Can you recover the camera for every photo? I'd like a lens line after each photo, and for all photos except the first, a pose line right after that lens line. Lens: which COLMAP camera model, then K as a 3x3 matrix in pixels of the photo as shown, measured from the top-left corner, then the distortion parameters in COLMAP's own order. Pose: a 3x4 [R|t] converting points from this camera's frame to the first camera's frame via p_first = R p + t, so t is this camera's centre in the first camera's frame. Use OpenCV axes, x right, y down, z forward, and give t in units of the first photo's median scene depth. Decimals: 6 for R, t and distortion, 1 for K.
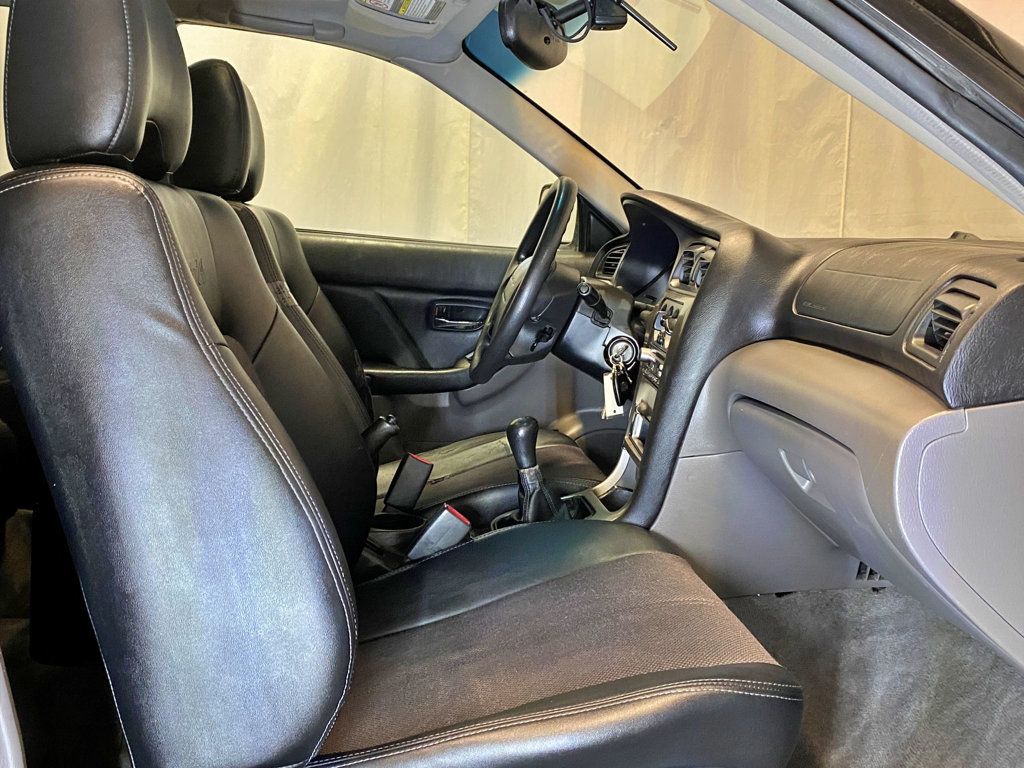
lens RADIAL K [[1028.3, 0, 511.4], [0, 1028.3, 408.8], [0, 0, 1]] dist [0.046720, -0.012646]
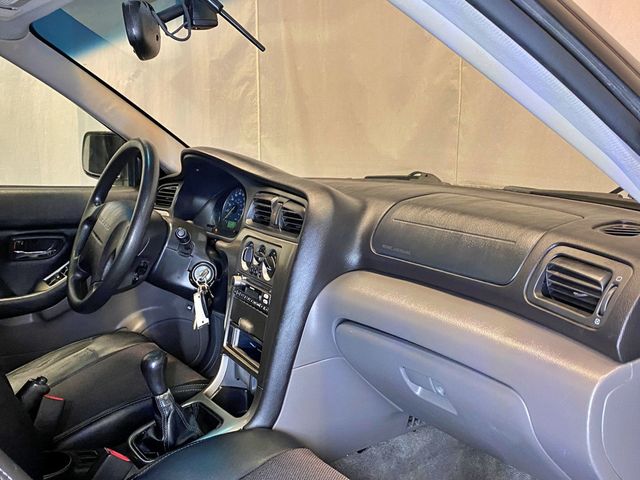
lens RADIAL K [[659.1, 0, 320.0], [0, 659.1, 240.0], [0, 0, 1]] dist [0.175590, -0.378902]
pose [[0.890674, -0.097756, 0.444009, -0.129101], [0.100985, 0.994752, 0.016437, -0.099701], [-0.443286, 0.030199, 0.895872, 0.201091]]
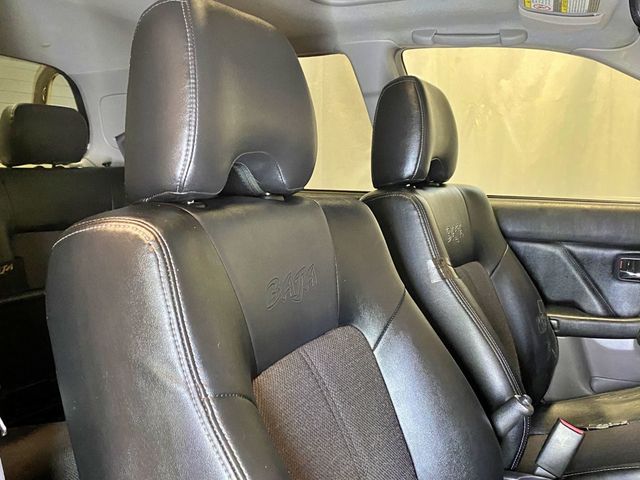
lens RADIAL K [[659.1, 0, 320.0], [0, 659.1, 240.0], [0, 0, 1]] dist [0.175590, -0.378902]
pose [[0.838721, 0.005514, -0.544534, 0.064121], [-0.040405, 0.997823, -0.052131, -0.090043], [0.543061, 0.065725, 0.837117, 0.271531]]
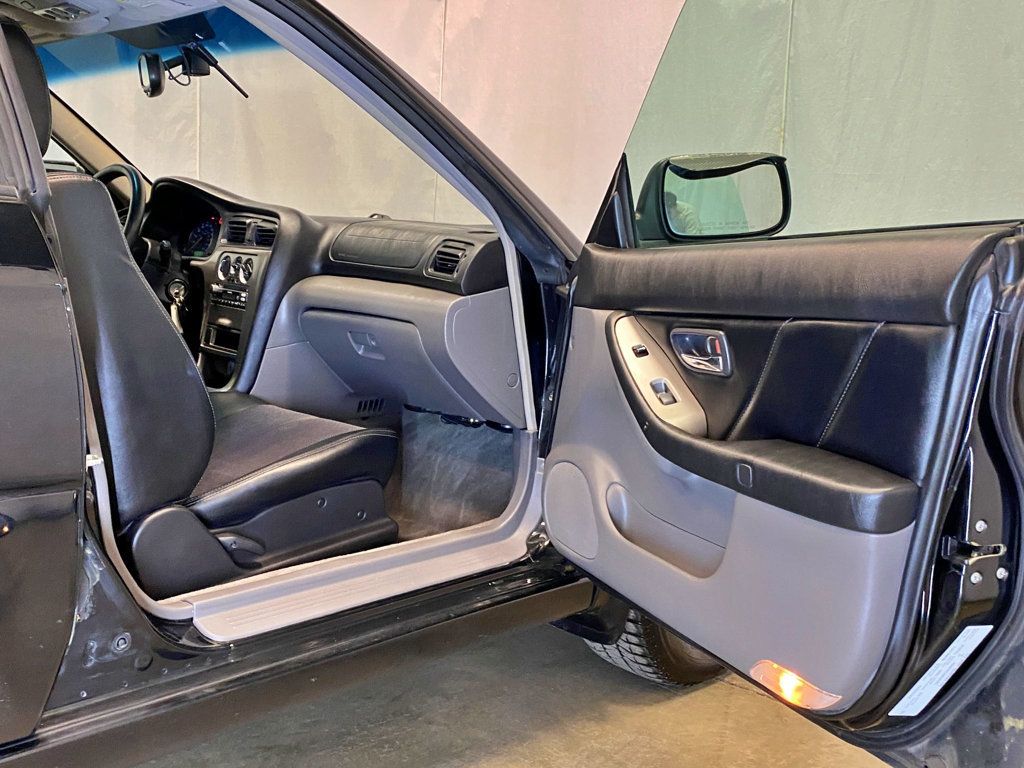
lens RADIAL K [[1028.3, 0, 511.4], [0, 1028.3, 408.8], [0, 0, 1]] dist [0.046720, -0.012646]
pose [[0.765600, -0.094360, 0.636359, -0.482226], [0.073056, 0.995538, 0.059726, 0.058711], [-0.639156, 0.000763, 0.769077, -0.412624]]
